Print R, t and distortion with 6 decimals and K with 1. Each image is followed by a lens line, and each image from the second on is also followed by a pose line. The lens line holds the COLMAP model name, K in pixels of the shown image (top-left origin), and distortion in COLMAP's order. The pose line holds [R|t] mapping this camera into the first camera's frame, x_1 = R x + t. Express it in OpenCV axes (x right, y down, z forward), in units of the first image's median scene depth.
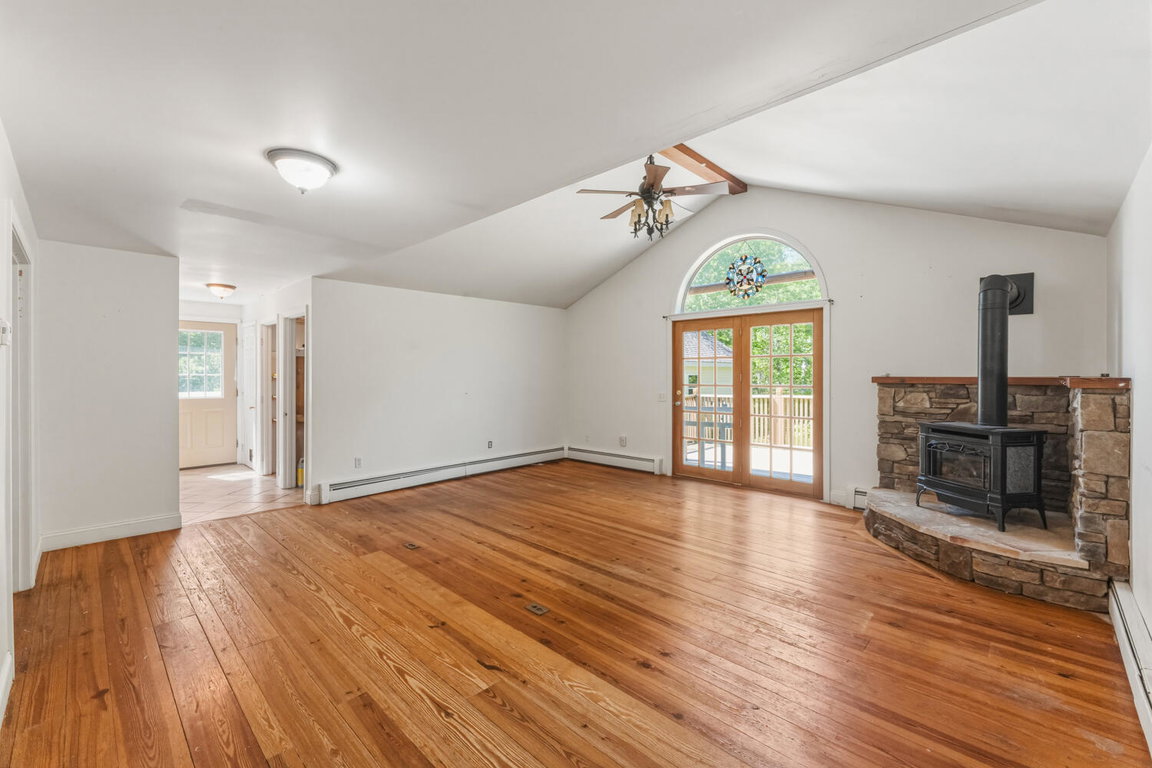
lens RADIAL K [[476.4, 0, 572.6], [0, 476.4, 379.7], [0, 0, 1]] dist [0.002574, 0.000131]
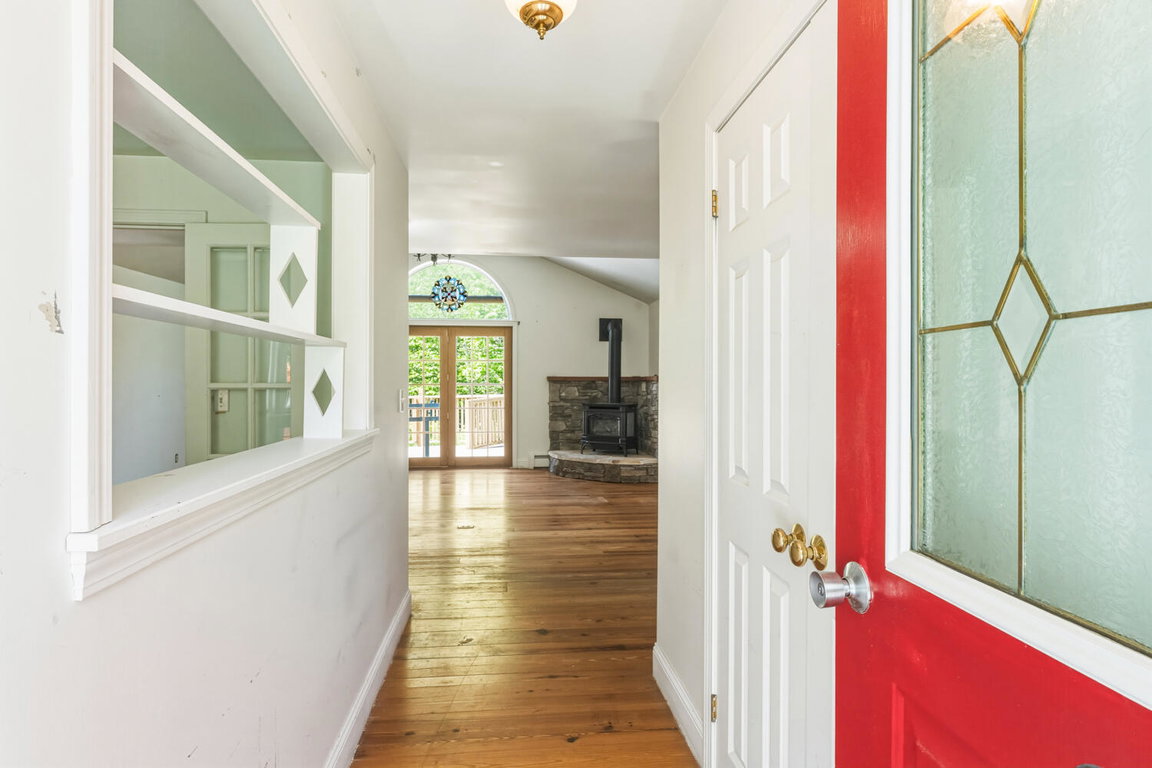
lens RADIAL K [[636.7, 0, 576.1], [0, 636.7, 379.4], [0, 0, 1]] dist [-0.000344, -0.000003]
pose [[0.633431, -0.006988, 0.773768, -0.767080], [0.007489, 0.999968, 0.002900, -0.002581], [-0.773763, 0.003958, 0.633463, -0.300083]]
